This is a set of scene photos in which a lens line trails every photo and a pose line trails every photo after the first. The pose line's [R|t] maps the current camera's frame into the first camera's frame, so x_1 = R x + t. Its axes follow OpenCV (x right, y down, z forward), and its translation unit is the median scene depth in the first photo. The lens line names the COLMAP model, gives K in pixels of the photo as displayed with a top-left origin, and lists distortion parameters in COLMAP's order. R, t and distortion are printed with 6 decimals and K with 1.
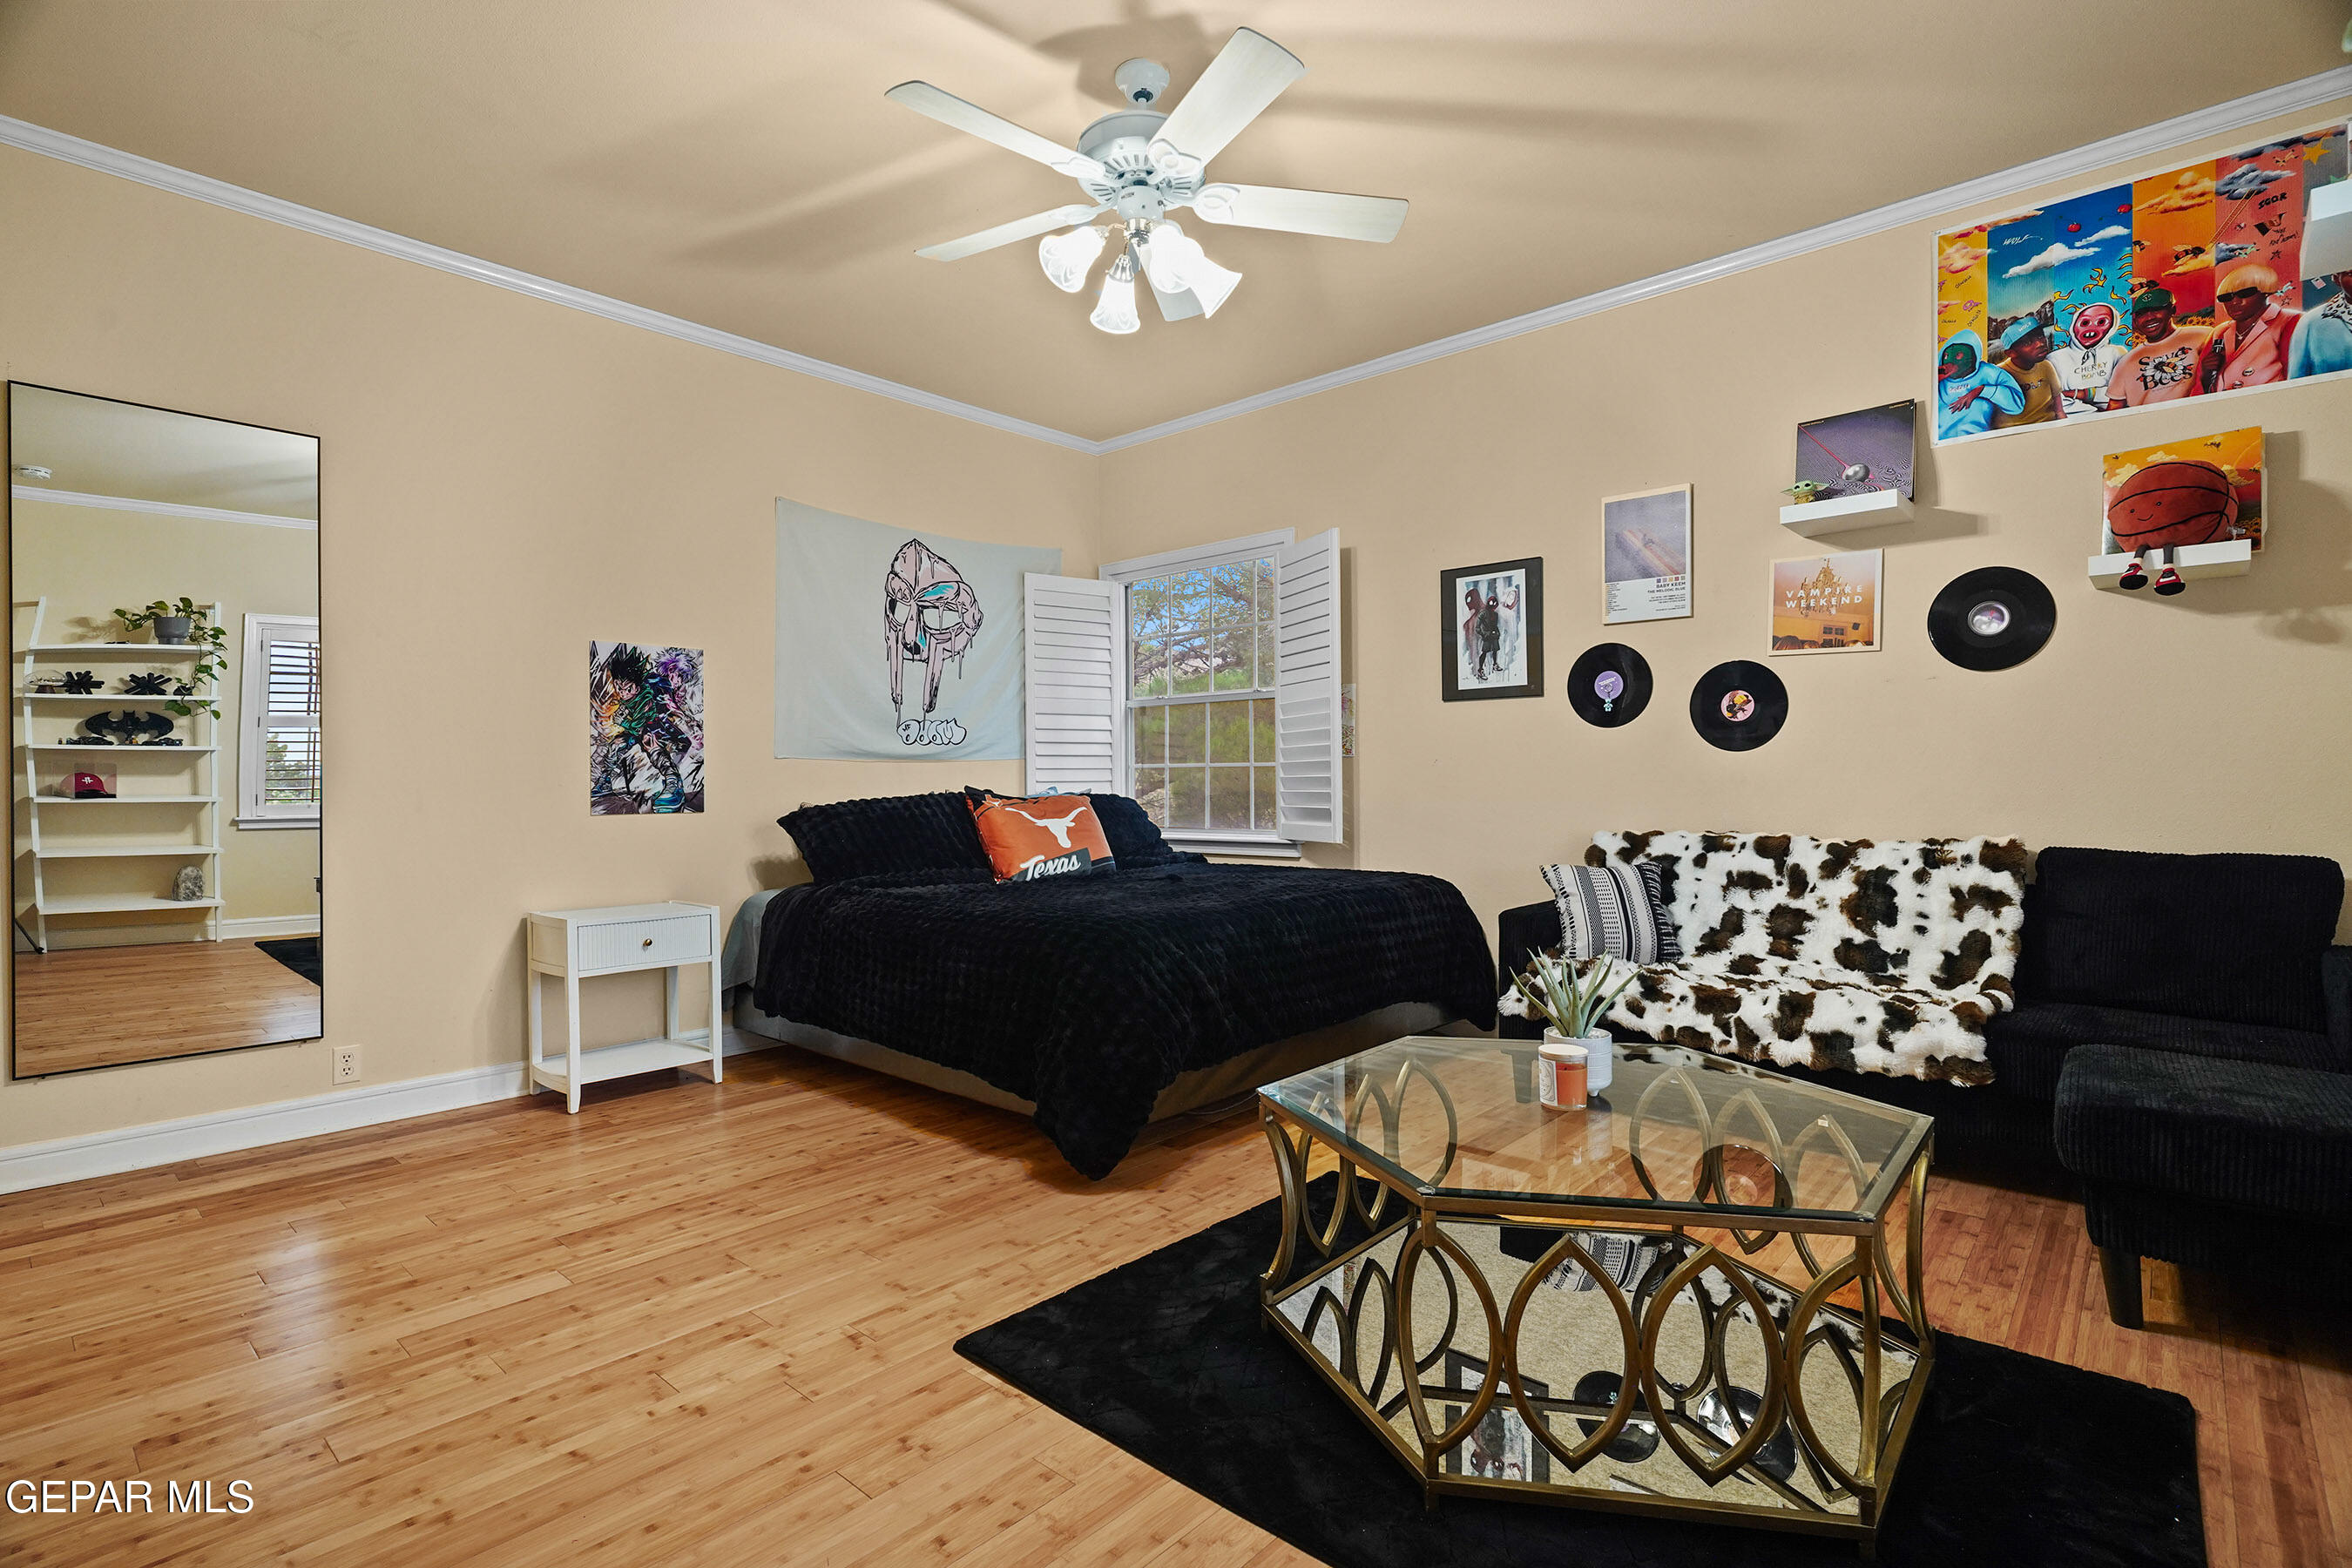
lens RADIAL K [[1125.2, 0, 1174.2], [0, 1125.2, 787.8], [0, 0, 1]] dist [-0.006328, 0.002787]
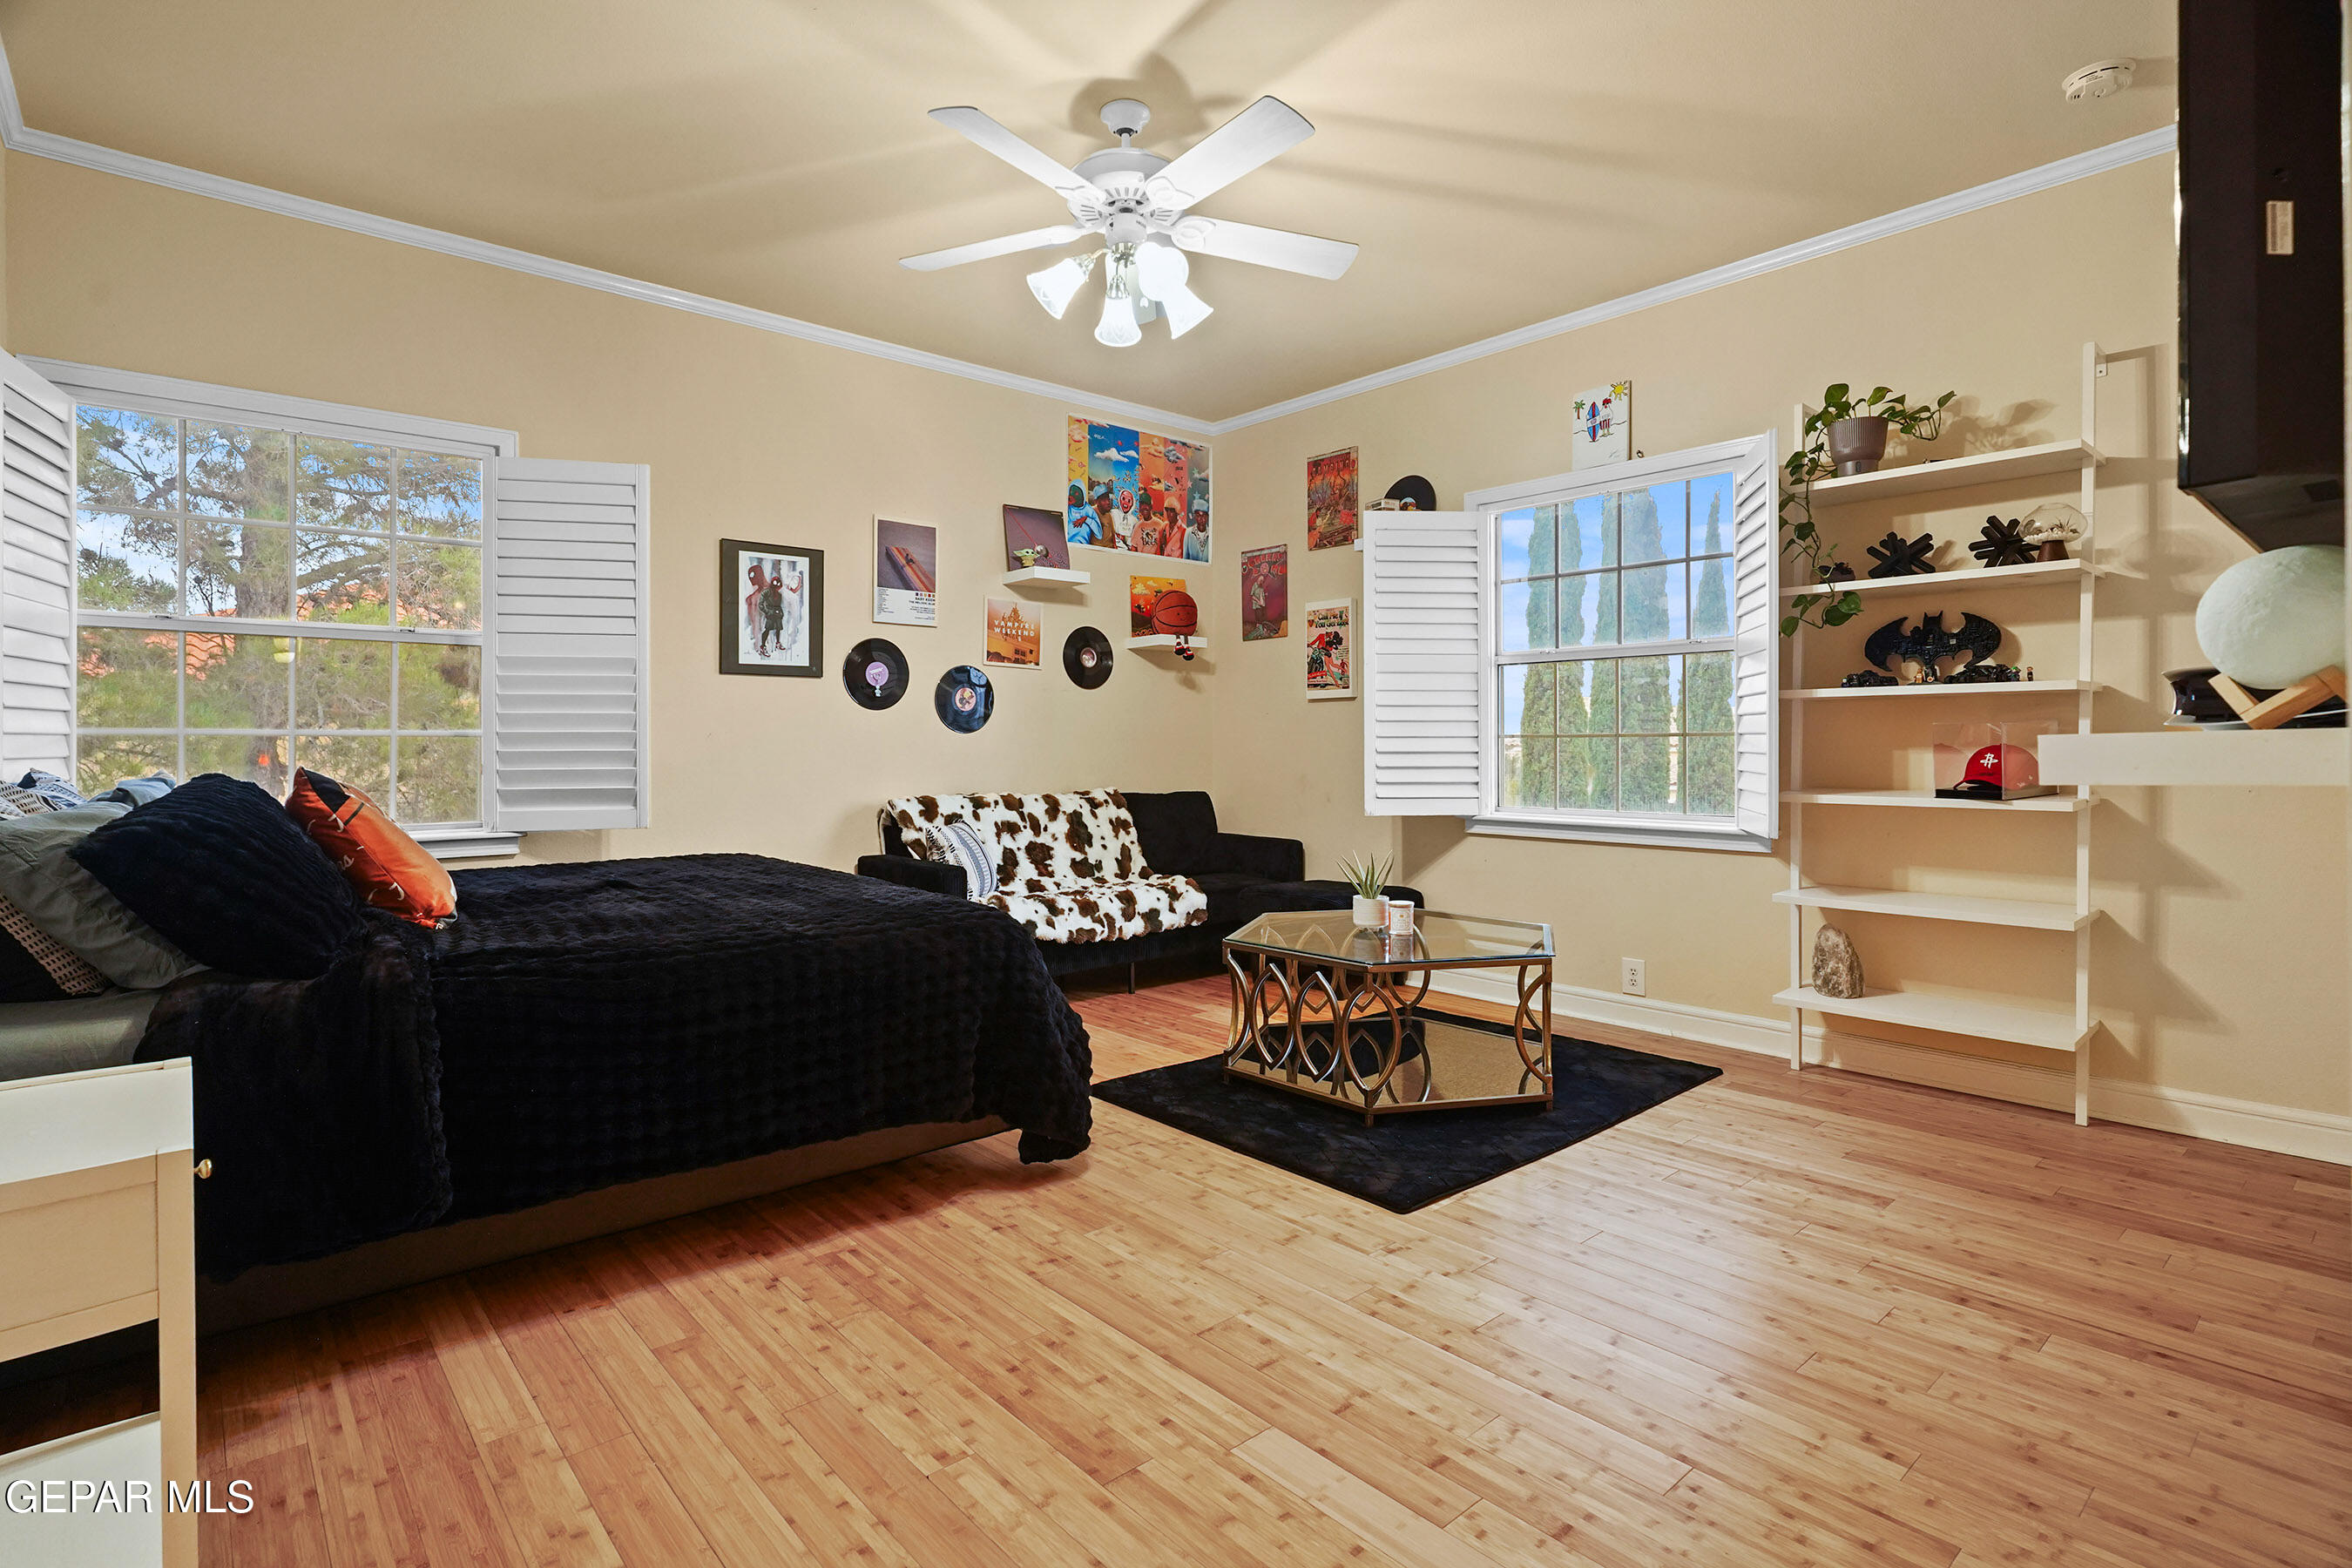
lens RADIAL K [[1125.2, 0, 1153.9], [0, 1125.2, 751.4], [0, 0, 1]] dist [-0.006328, 0.002787]
pose [[0.130771, 0.001226, 0.991412, -0.901171], [0.005267, 0.999984, -0.001932, -0.008256], [-0.991399, 0.005475, 0.130762, 0.679783]]
